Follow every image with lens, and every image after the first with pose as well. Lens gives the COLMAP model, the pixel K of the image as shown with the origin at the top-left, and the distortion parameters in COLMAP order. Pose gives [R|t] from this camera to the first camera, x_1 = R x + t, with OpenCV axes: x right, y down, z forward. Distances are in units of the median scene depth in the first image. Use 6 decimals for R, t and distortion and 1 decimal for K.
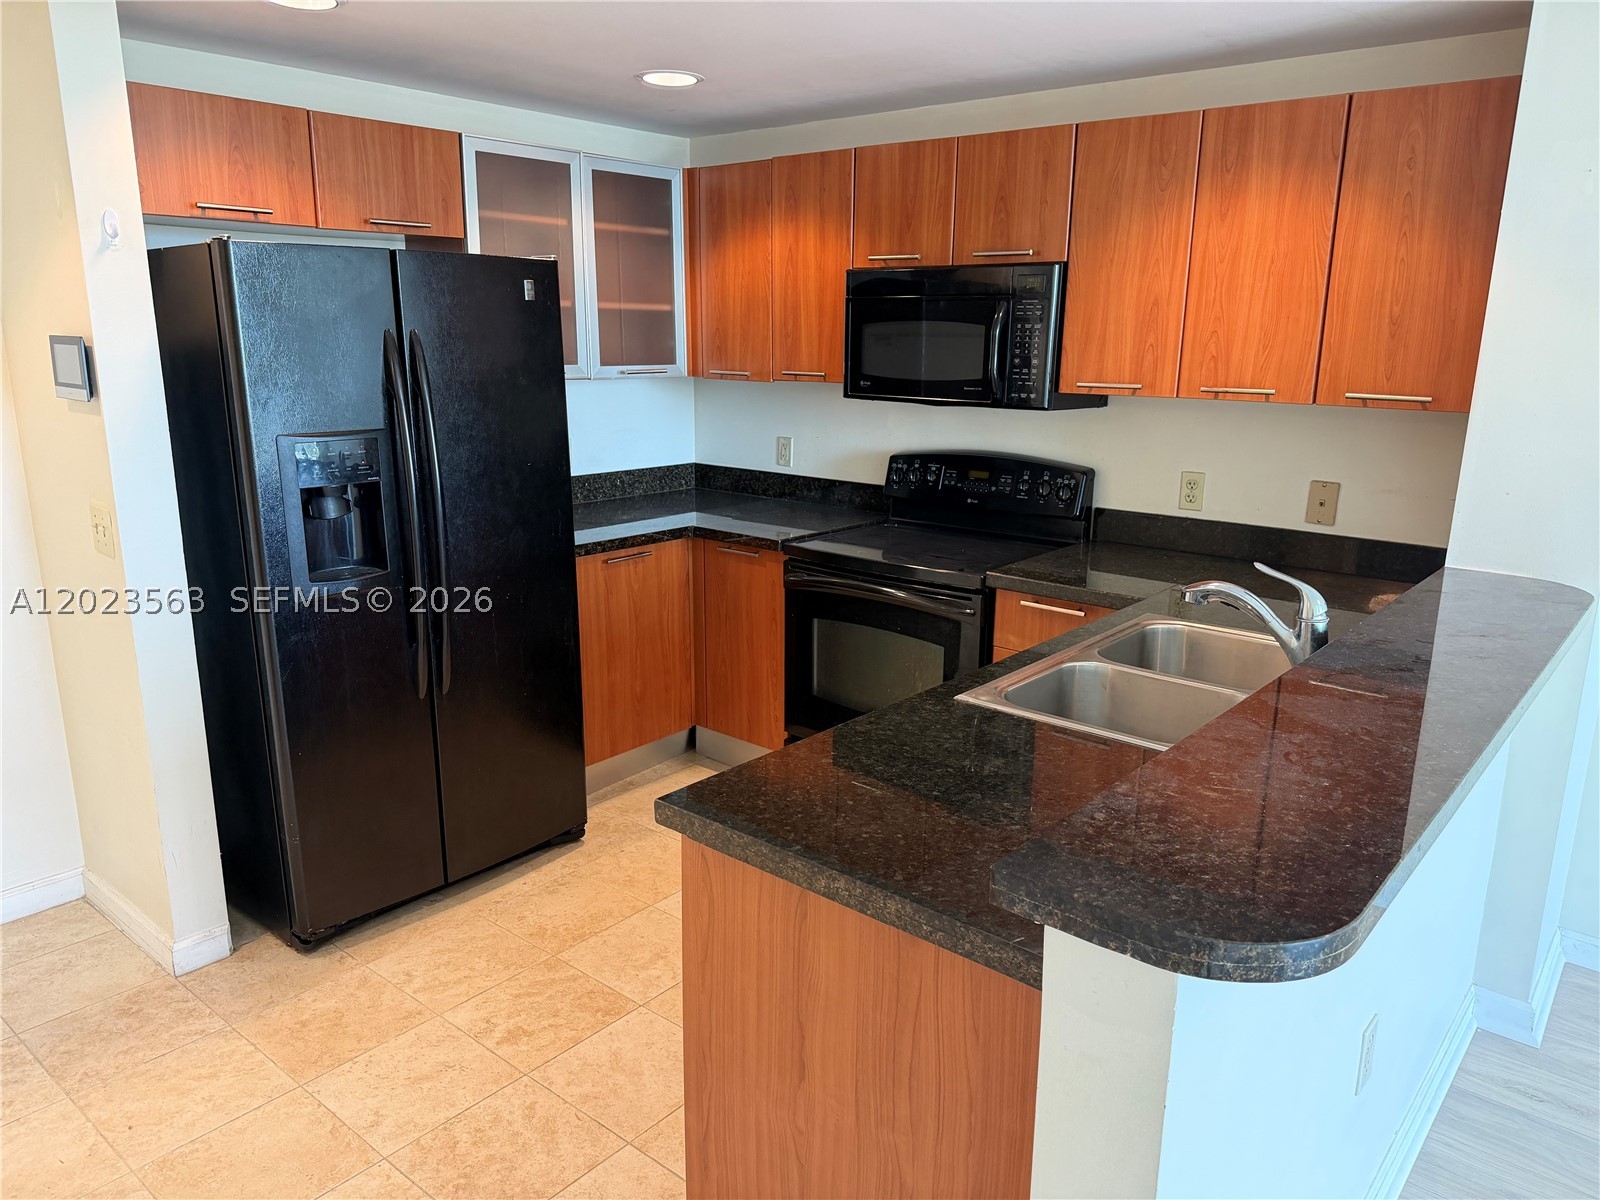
lens RADIAL K [[1144.7, 0, 800.0], [0, 1144.7, 600.0], [0, 0, 1]] dist [0.044627, -0.001869]
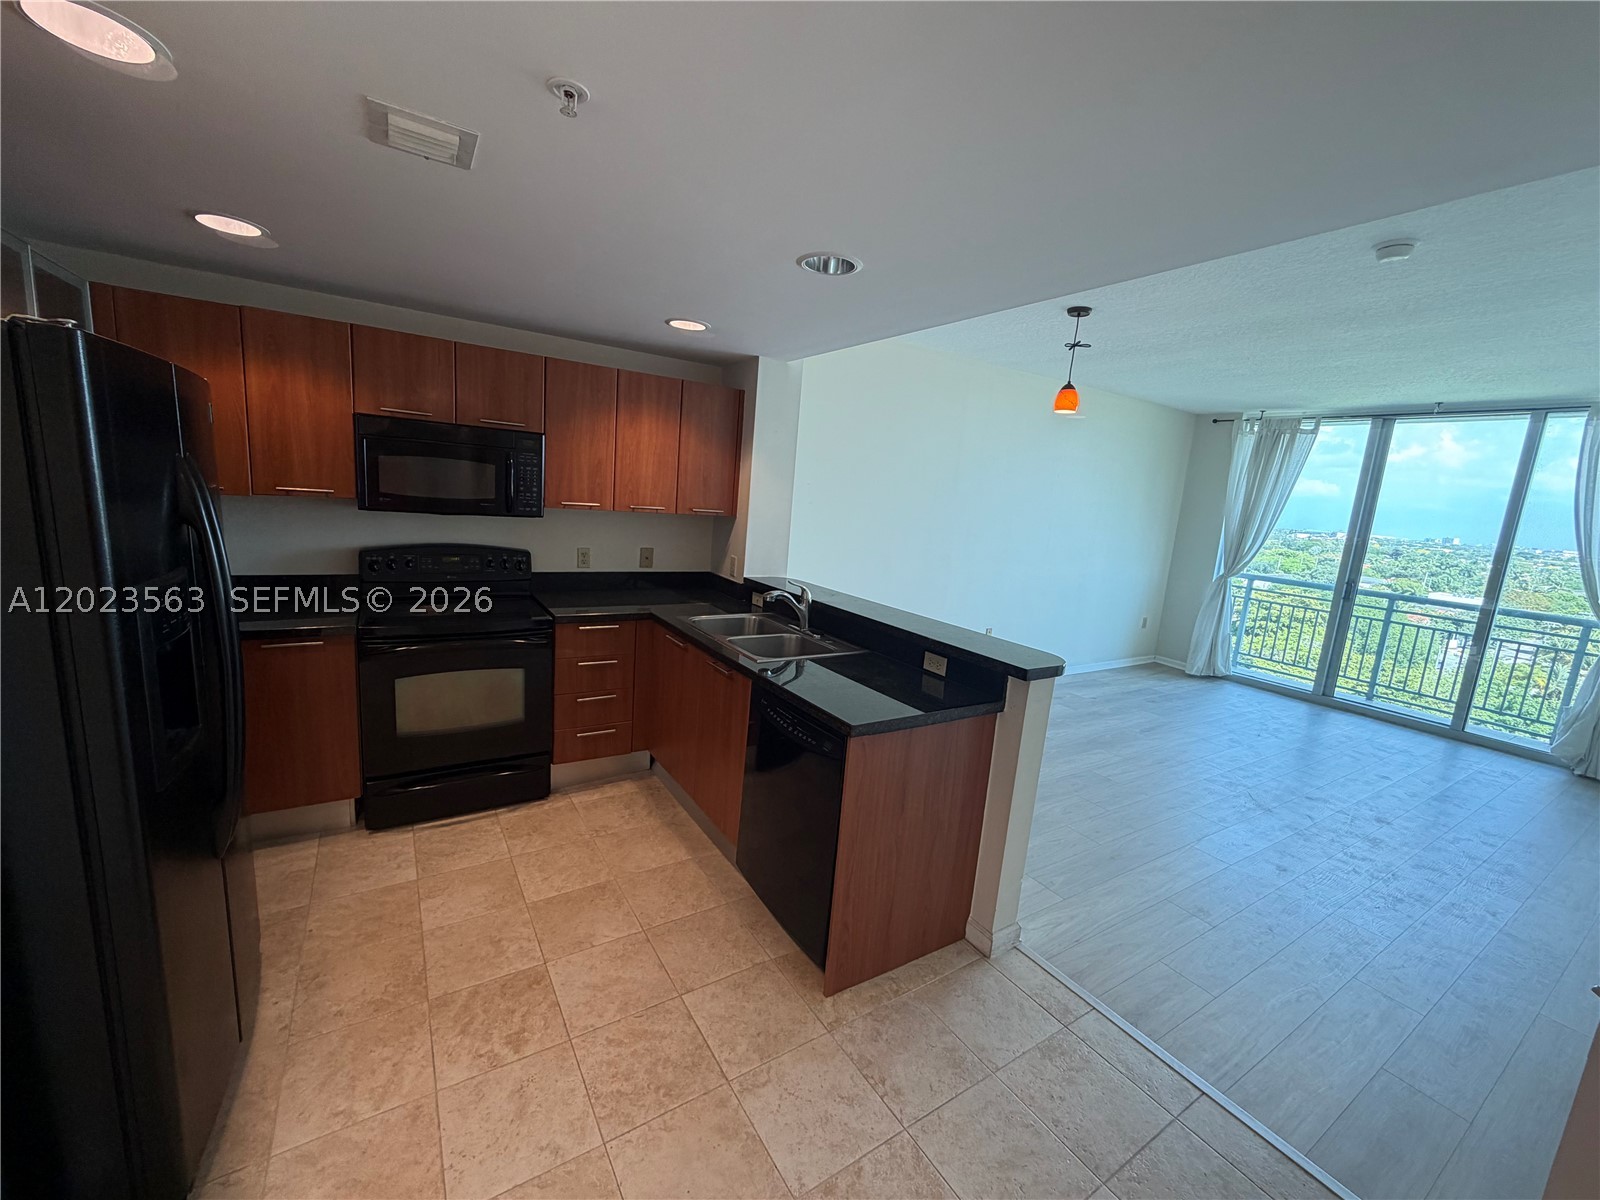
lens RADIAL K [[636.9, 0, 795.5], [0, 636.9, 597.1], [0, 0, 1]] dist [0.000099, -0.000108]
pose [[0.294659, -0.145817, 0.944412, -0.615016], [0.156419, 0.982320, 0.102867, -0.092223], [-0.942714, 0.117413, 0.312258, 0.382062]]
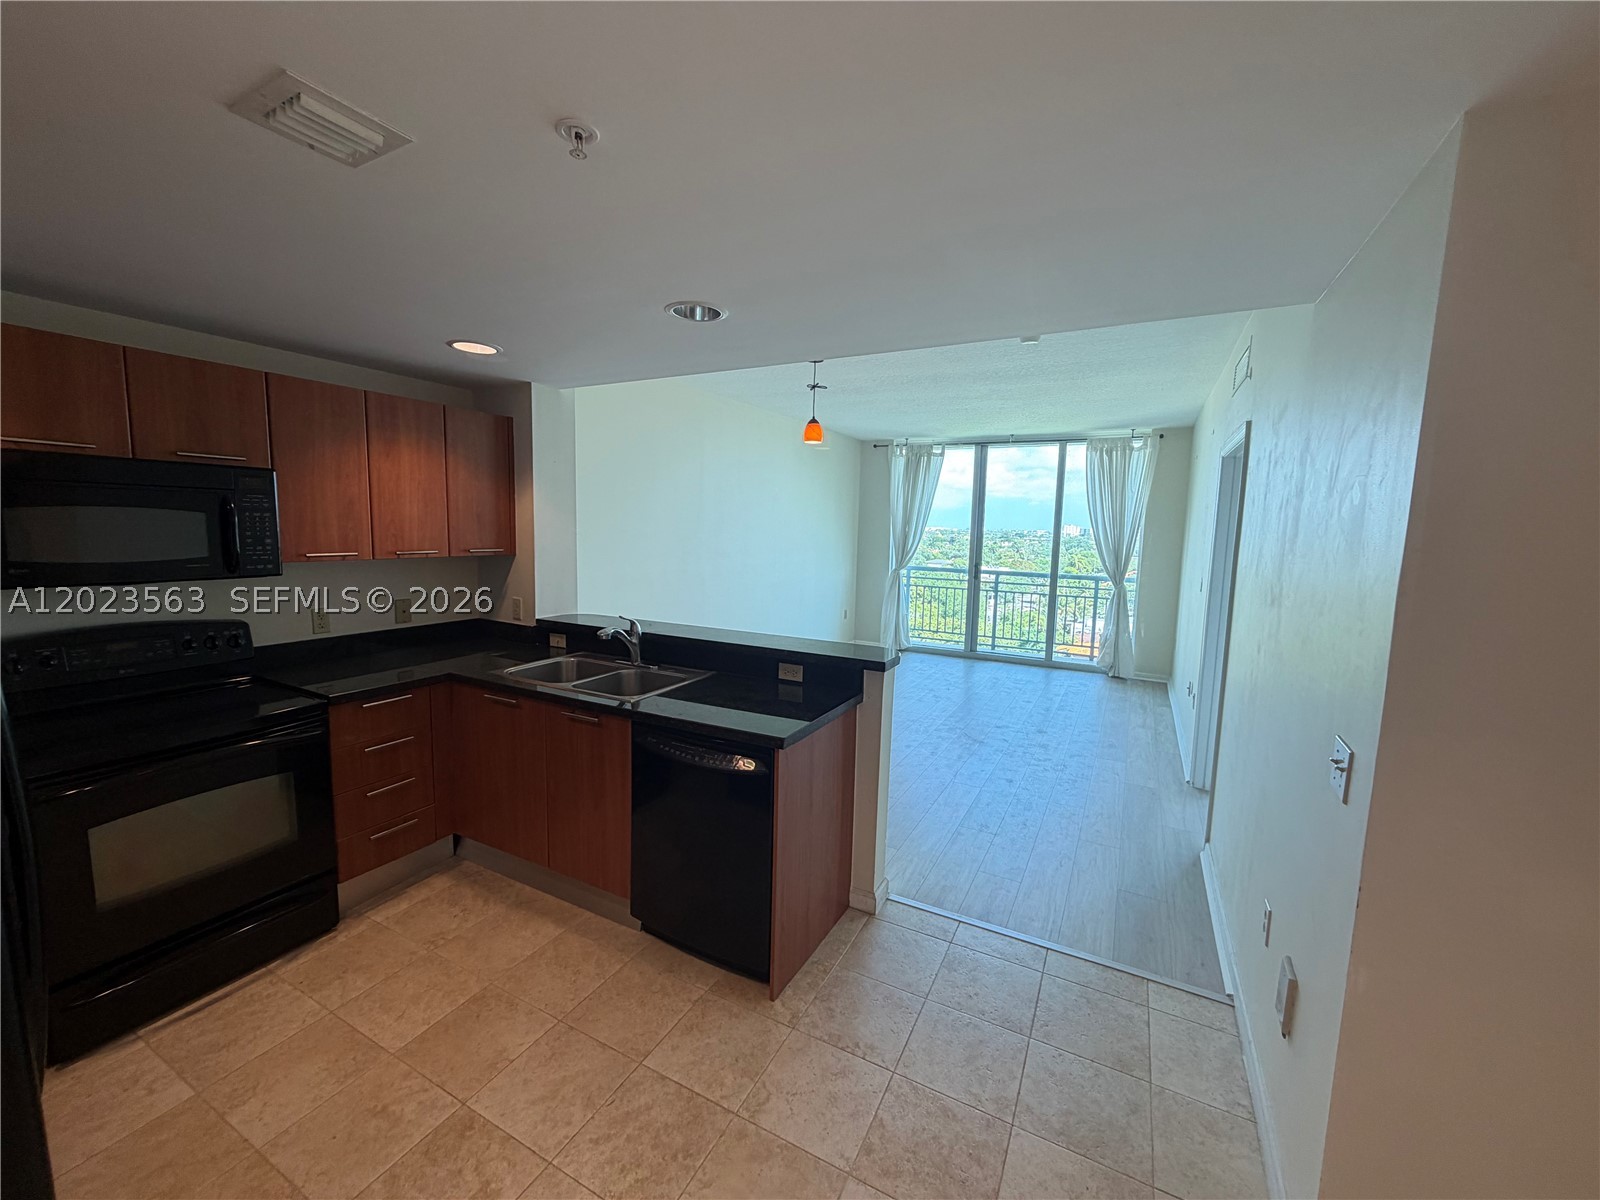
lens RADIAL K [[634.7, 0, 793.4], [0, 634.7, 596.8], [0, 0, 1]] dist [0.000104, -0.000174]
pose [[-0.214352, -0.125079, 0.968715, -0.662596], [0.210273, 0.962604, 0.170818, -0.149958], [-0.953855, 0.240310, -0.180035, 0.599259]]
